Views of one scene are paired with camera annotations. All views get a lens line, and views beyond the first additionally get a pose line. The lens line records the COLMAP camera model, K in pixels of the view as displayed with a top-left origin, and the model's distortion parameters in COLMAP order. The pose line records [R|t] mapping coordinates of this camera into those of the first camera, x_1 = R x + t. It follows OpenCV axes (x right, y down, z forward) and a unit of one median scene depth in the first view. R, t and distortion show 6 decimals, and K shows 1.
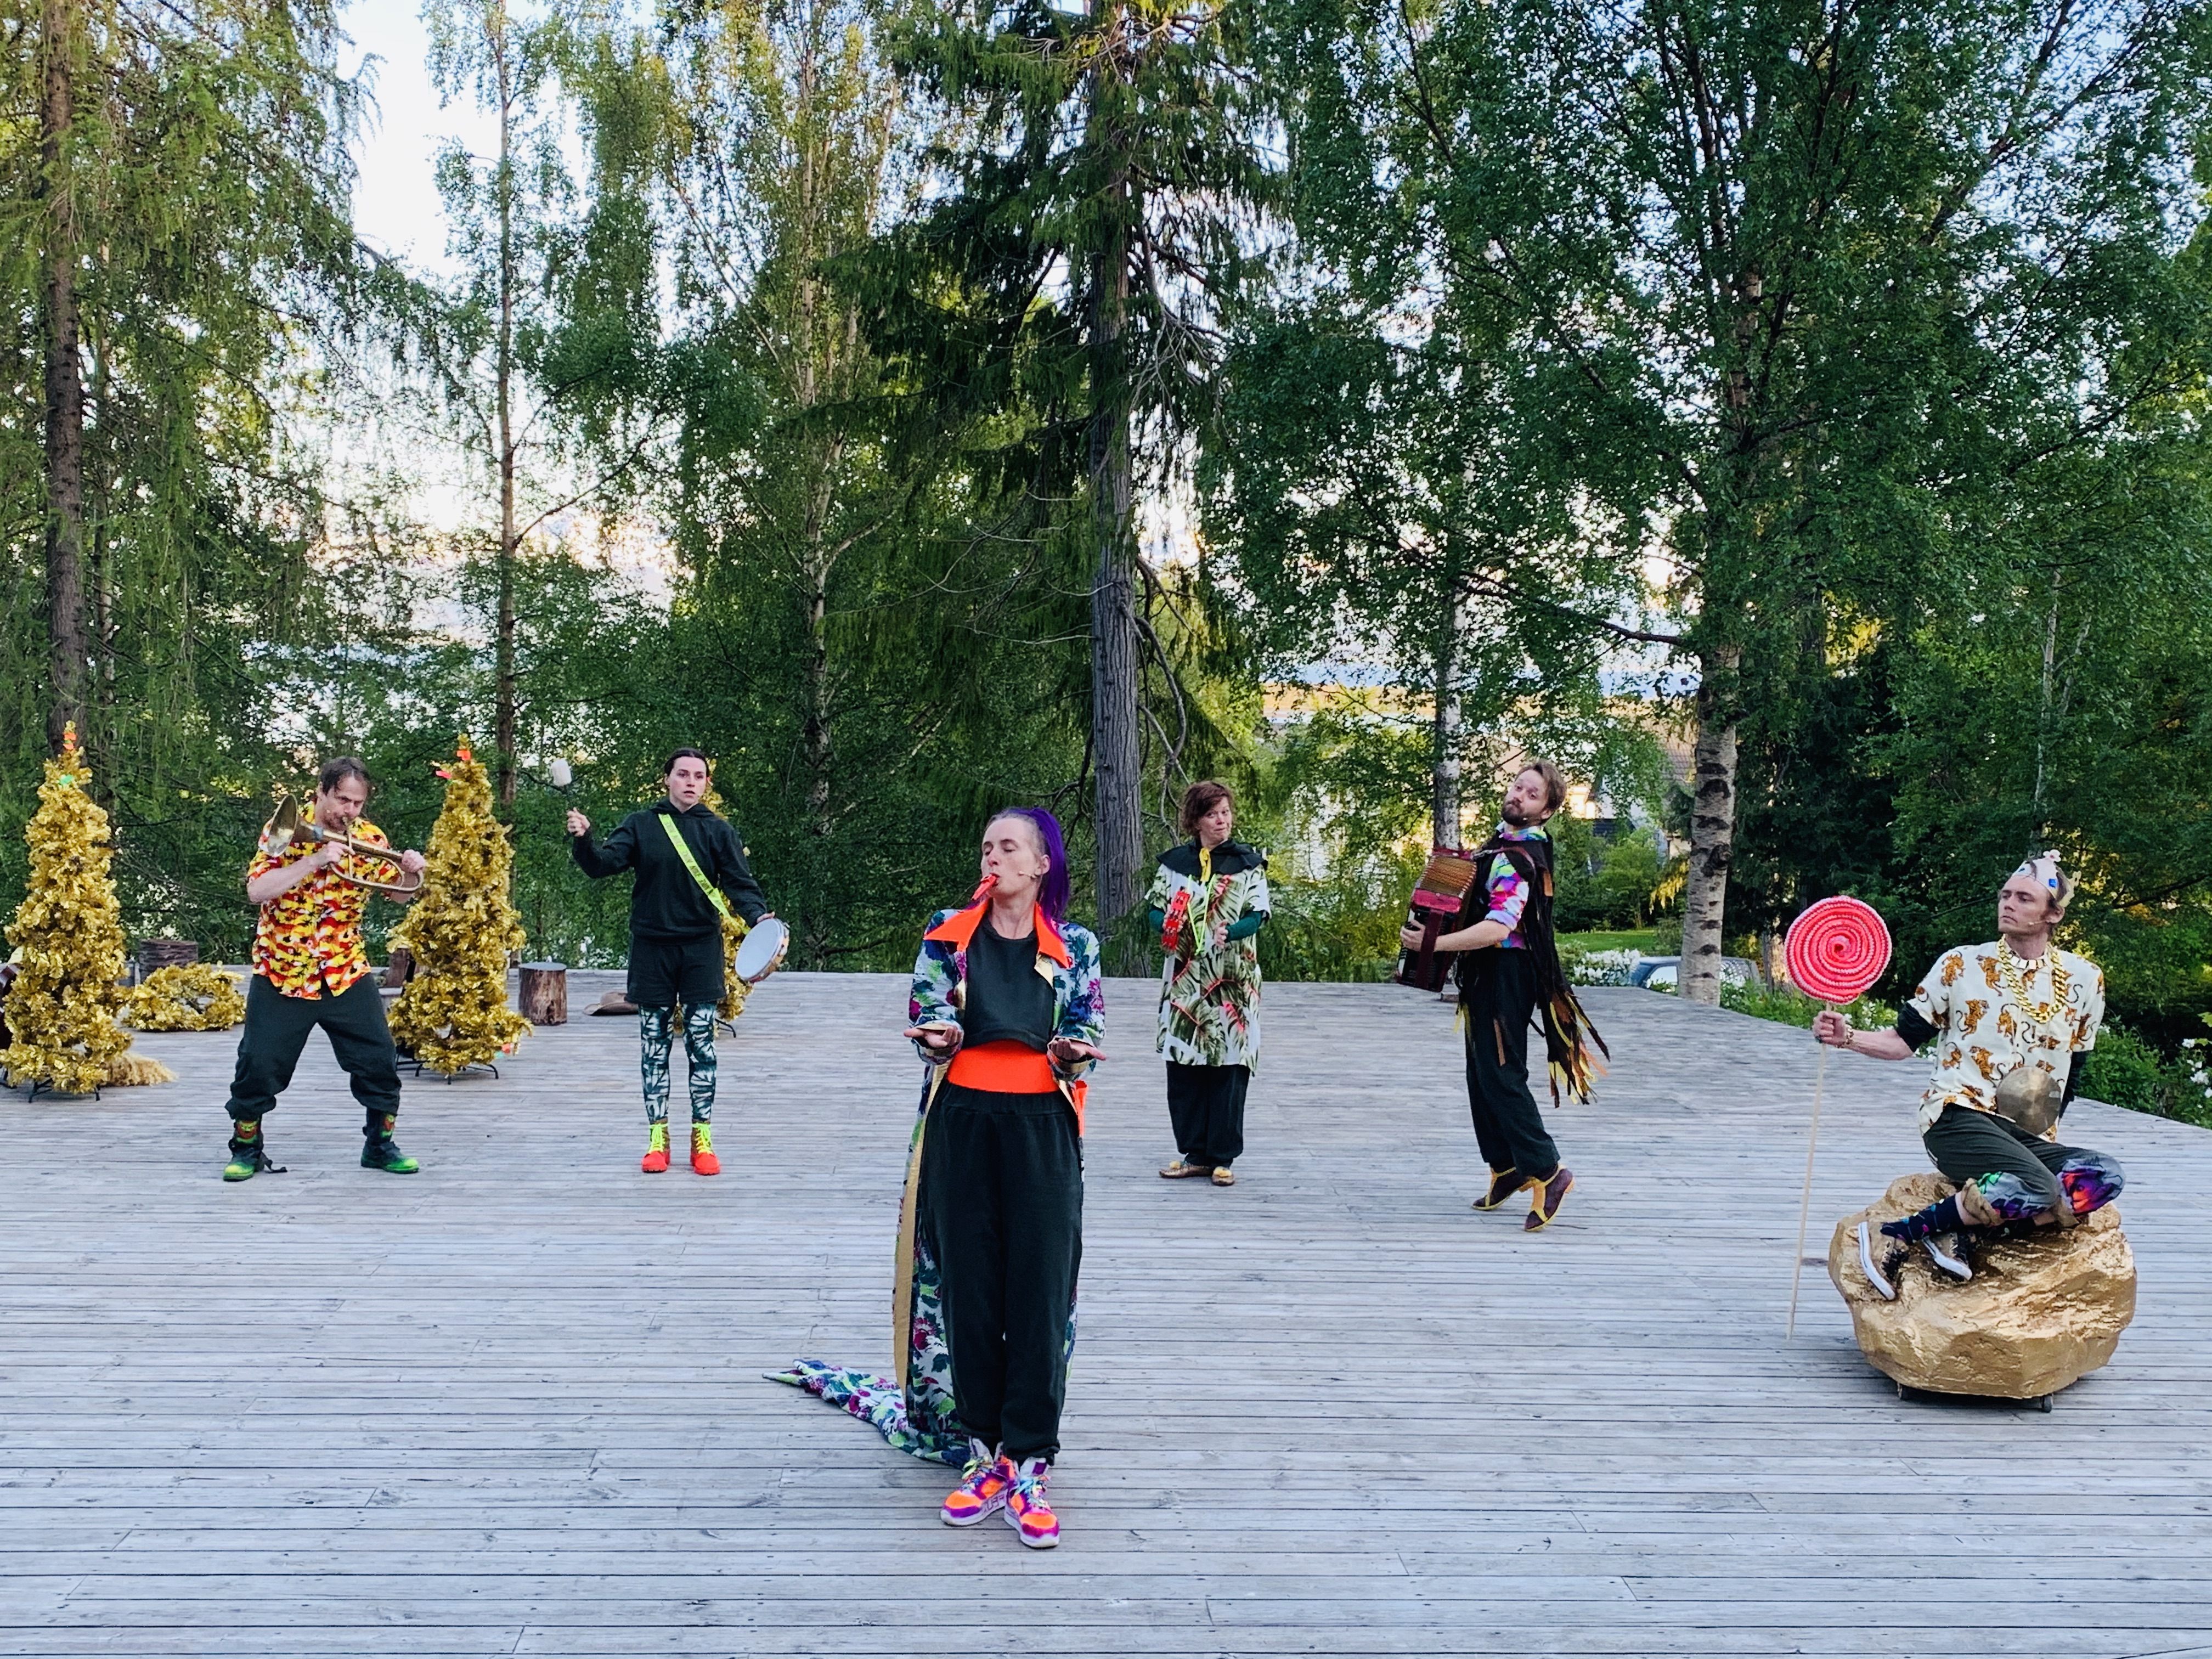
lens RADIAL K [[2473.9, 0, 1111.0], [0, 2473.9, 836.5], [0, 0, 1]] dist [0.057845, 0.000000]
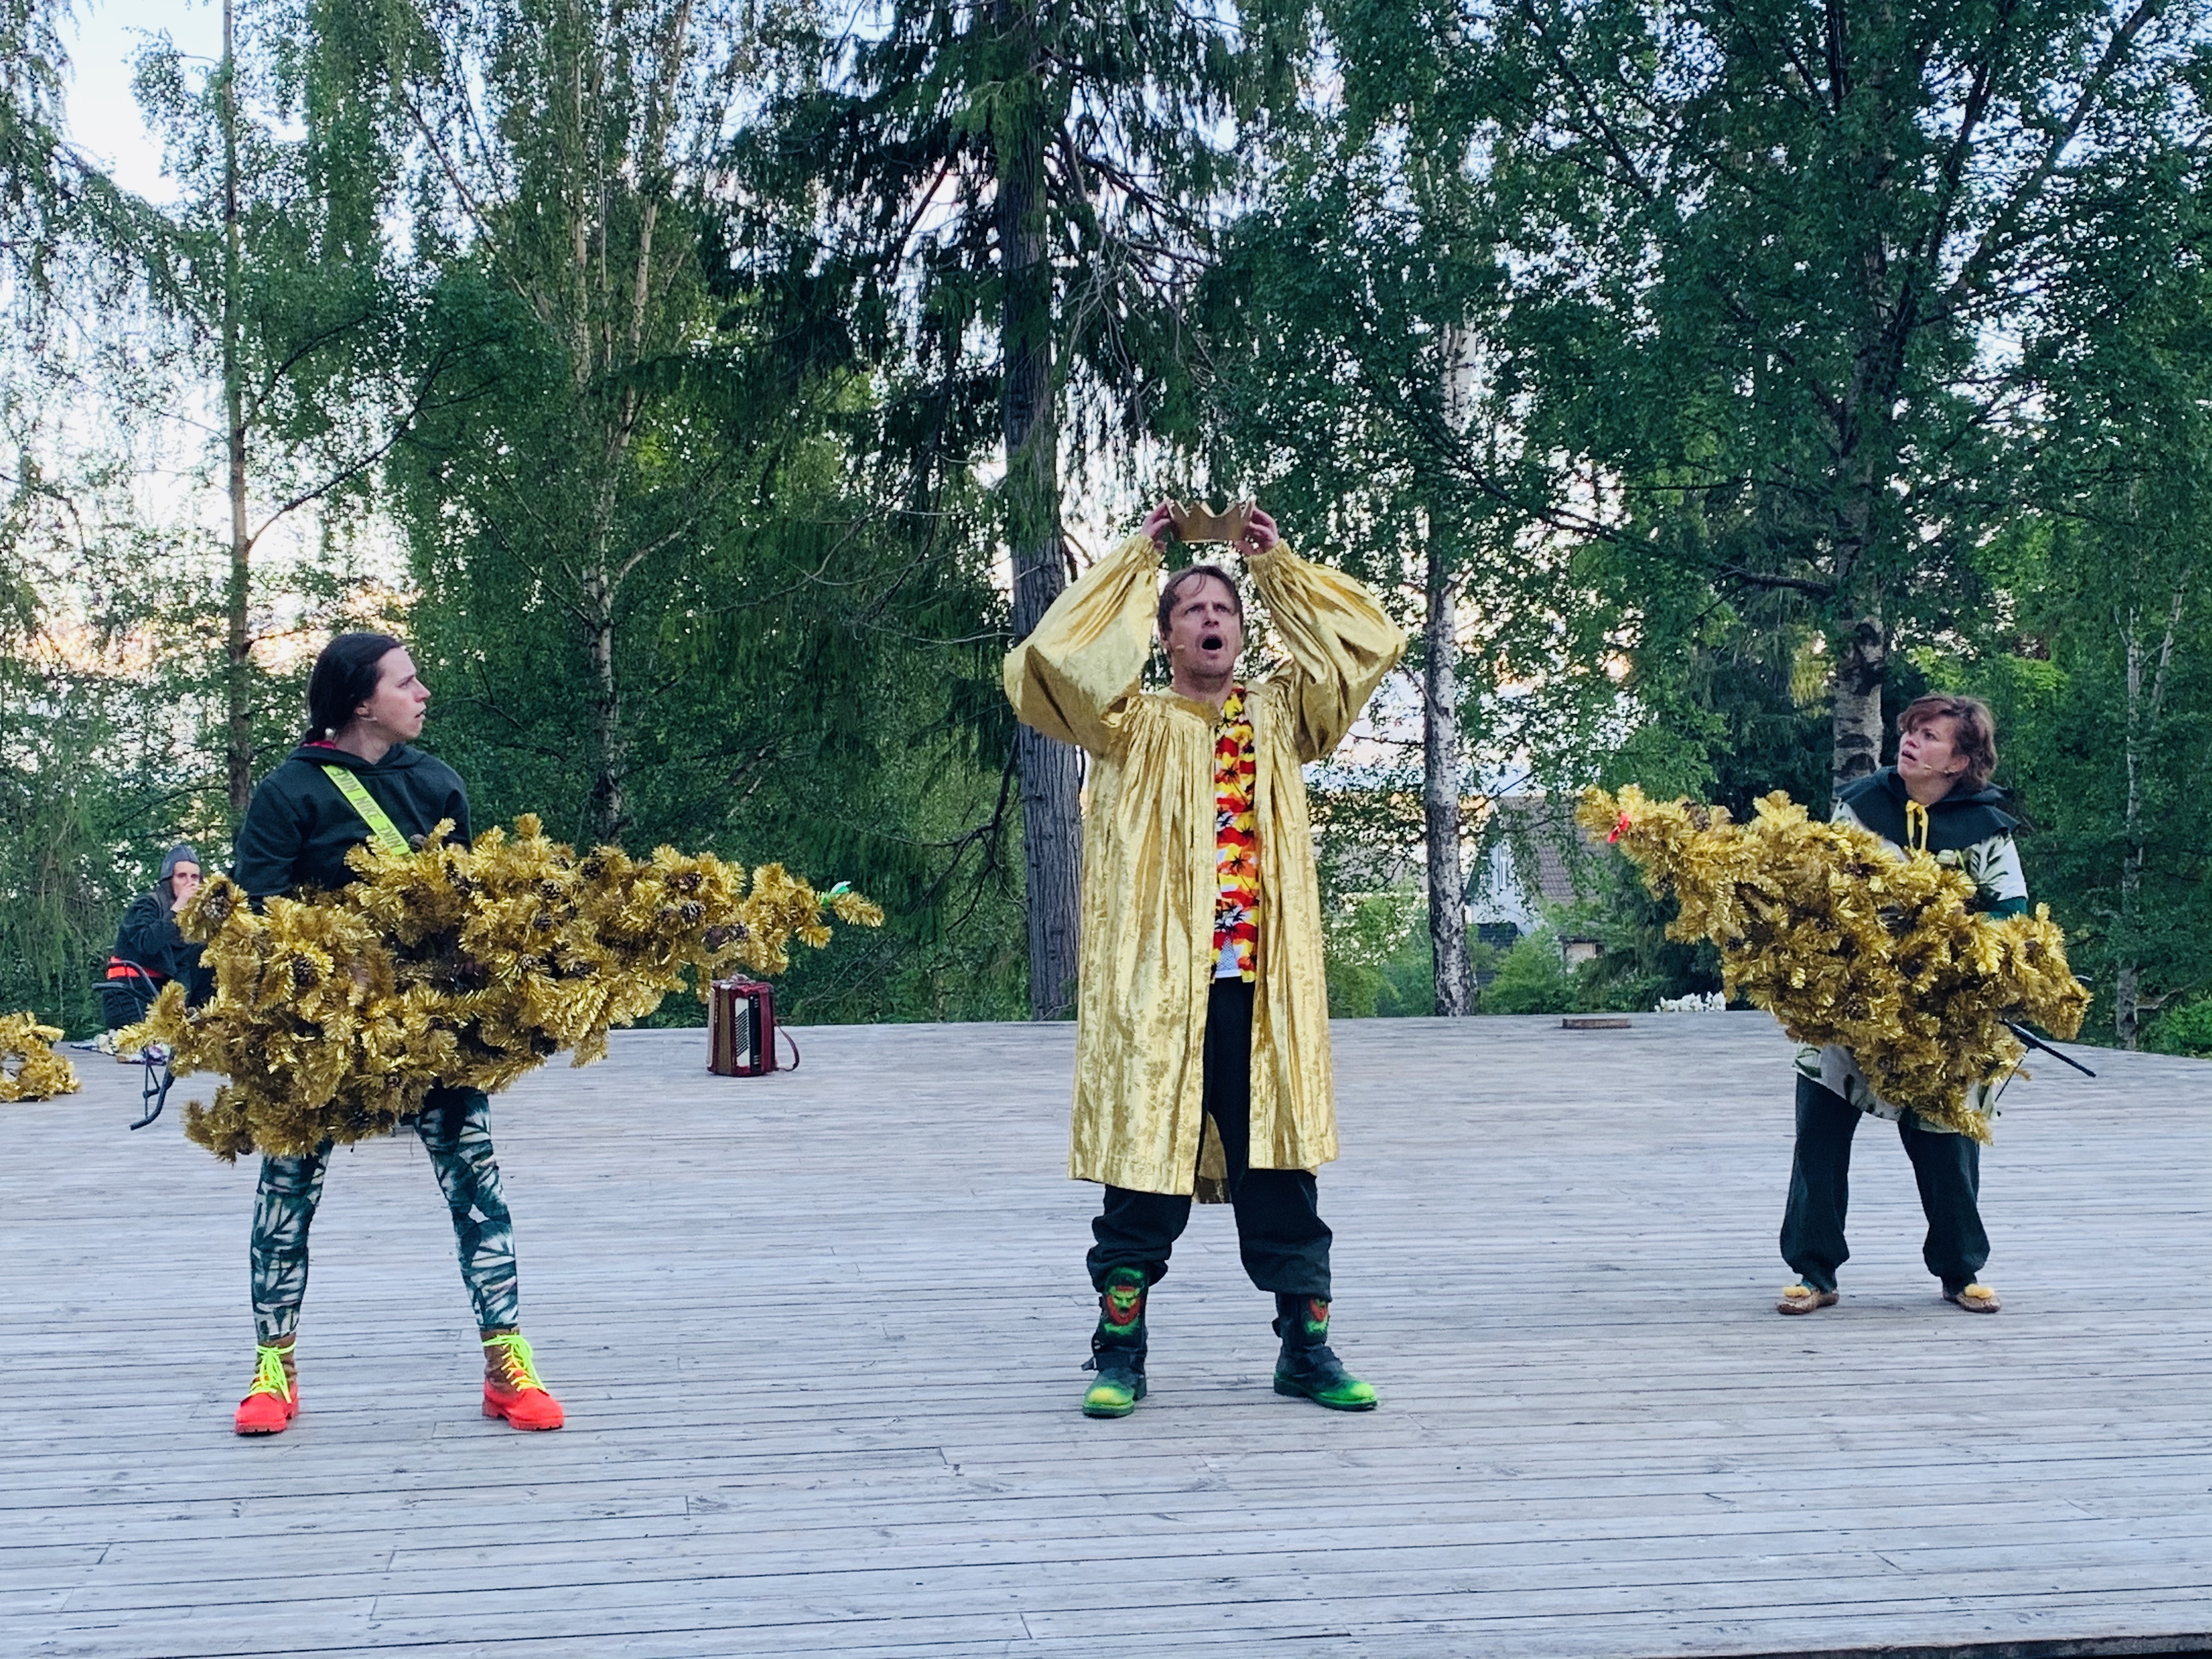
lens RADIAL K [[3069.1, 0, 1167.7], [0, 3069.1, 819.6], [0, 0, 1]] dist [0.065381, 0.000000]
pose [[0.995291, -0.029714, 0.092265, -0.085596], [0.033814, 0.998494, -0.043198, 0.038613], [-0.090843, 0.046115, 0.994797, 0.022051]]
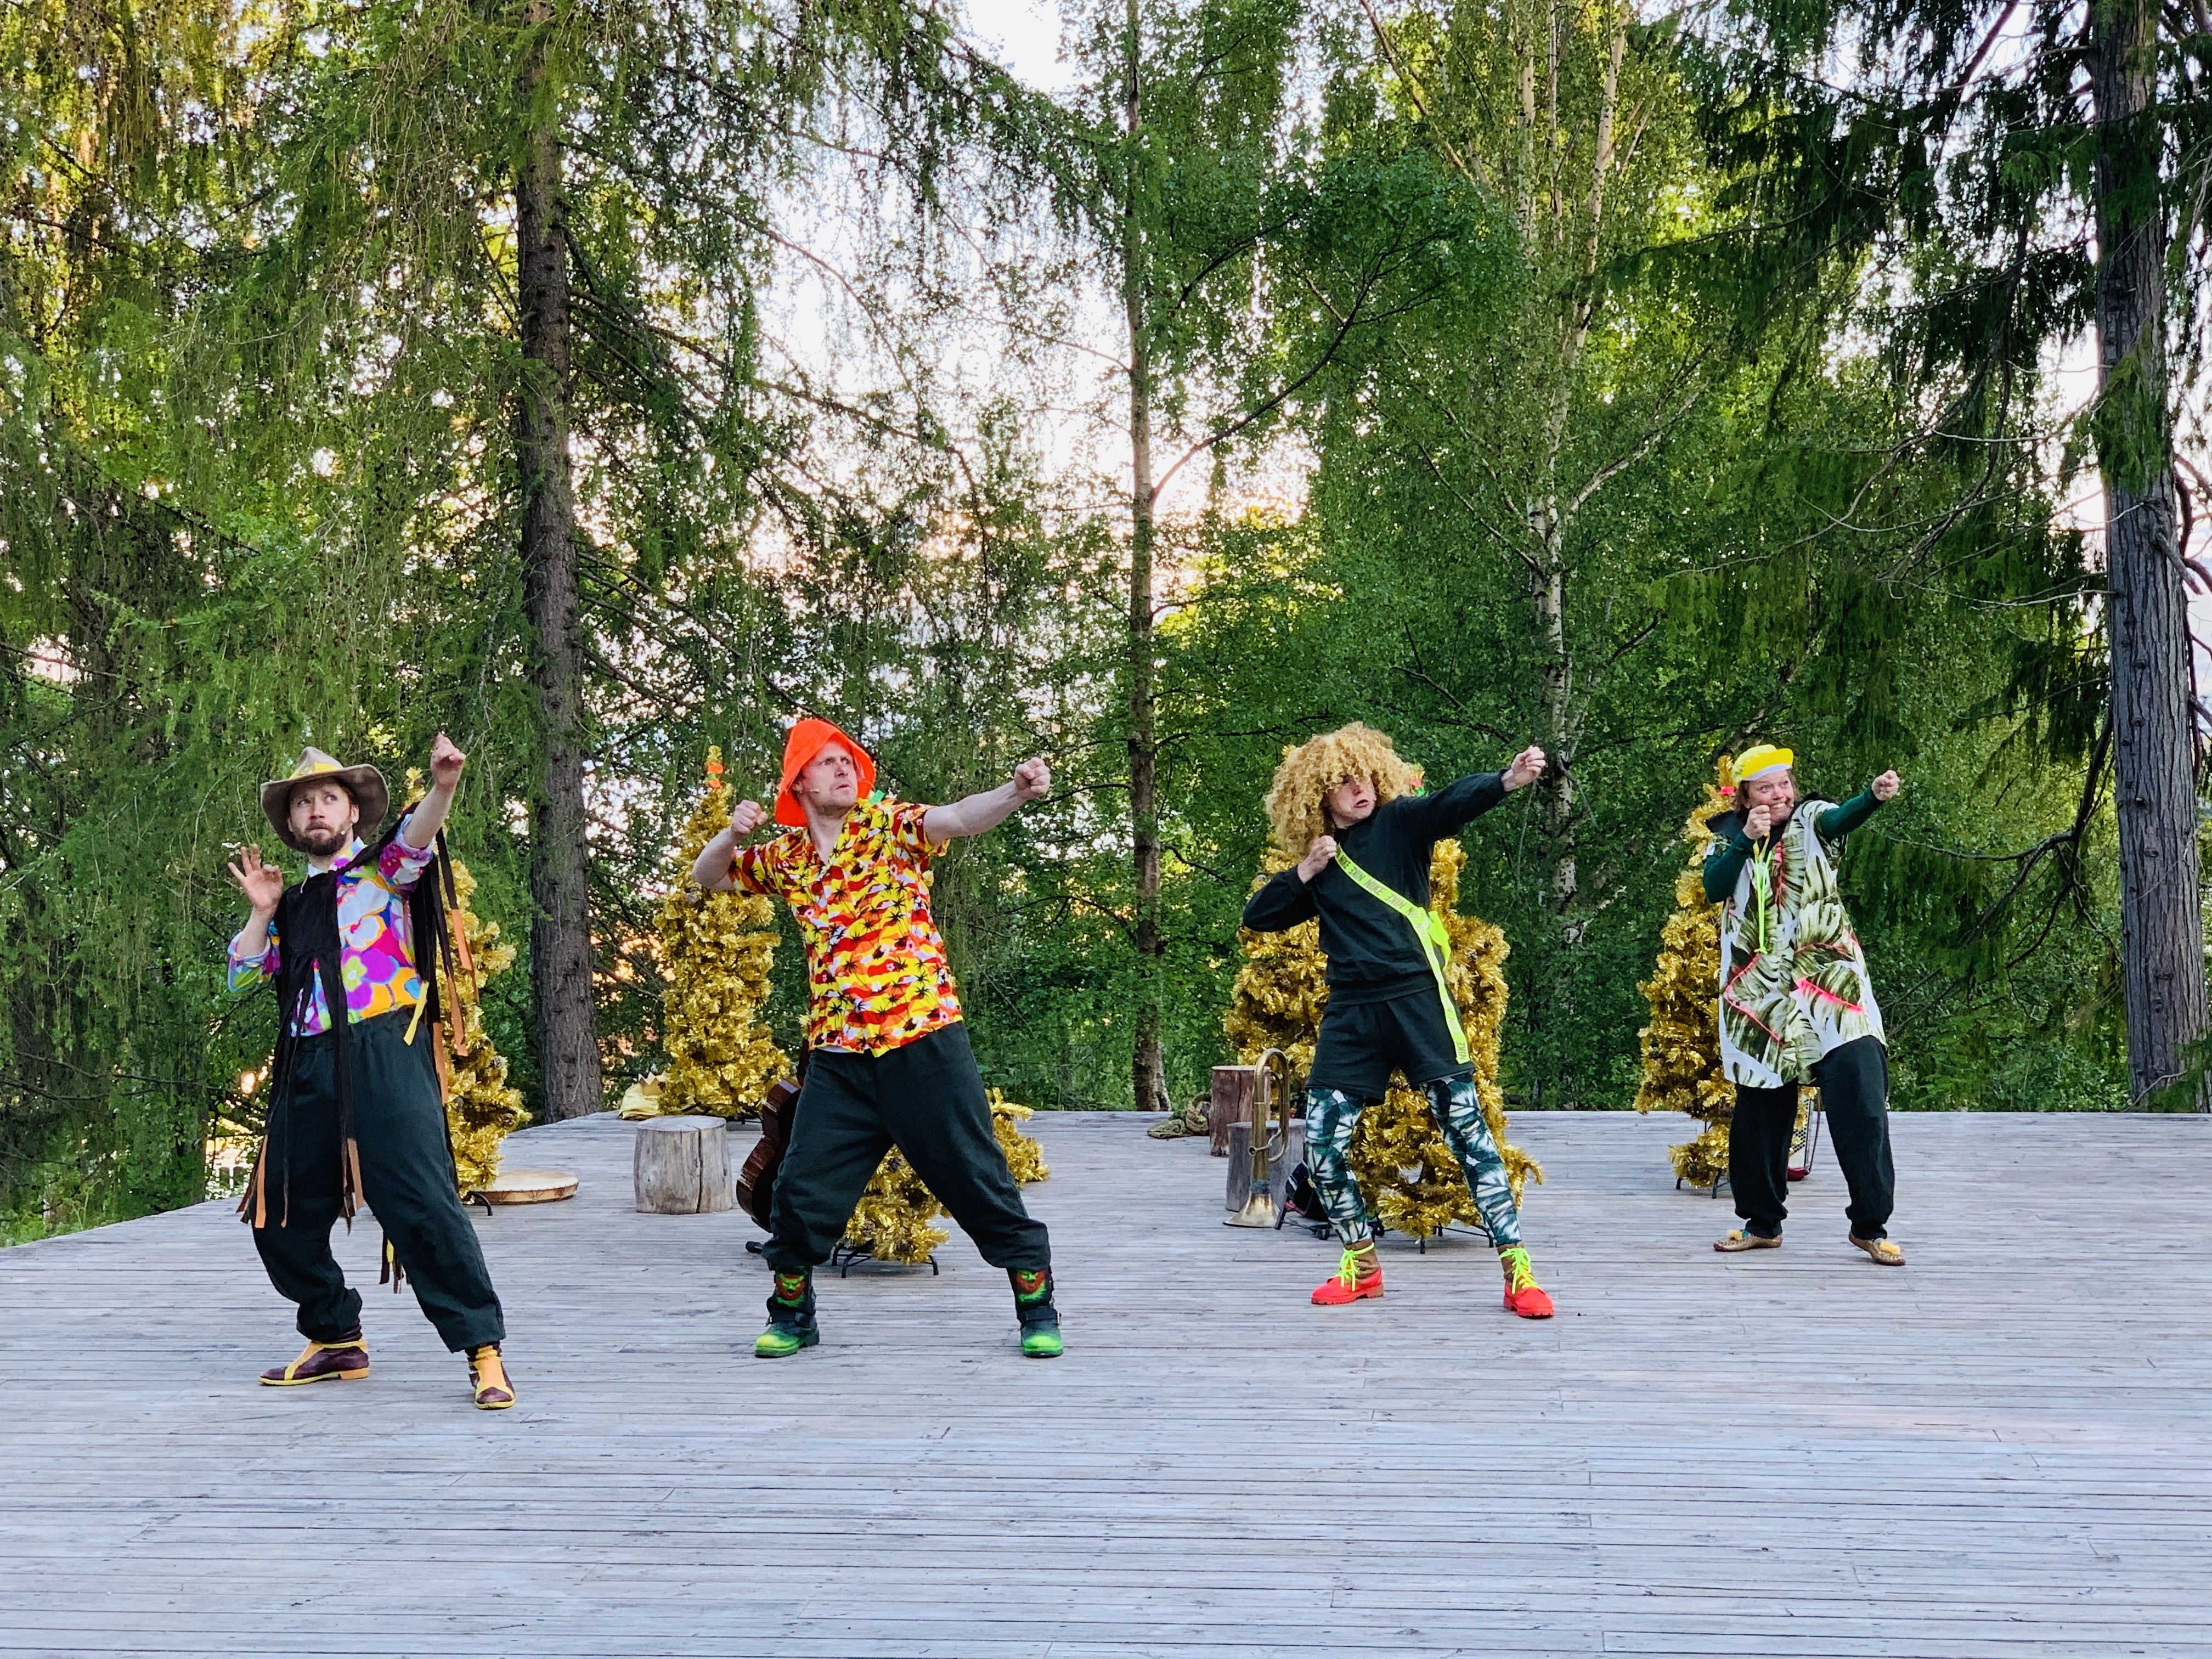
lens RADIAL K [[3946.8, 0, 1102.0], [0, 3946.8, 839.0], [0, 0, 1]] dist [0.081674, 0.000000]
pose [[0.981305, -0.028145, -0.190391, -0.111315], [0.021366, 0.999066, -0.037562, 0.021093], [0.191270, 0.032792, 0.980989, -0.029665]]
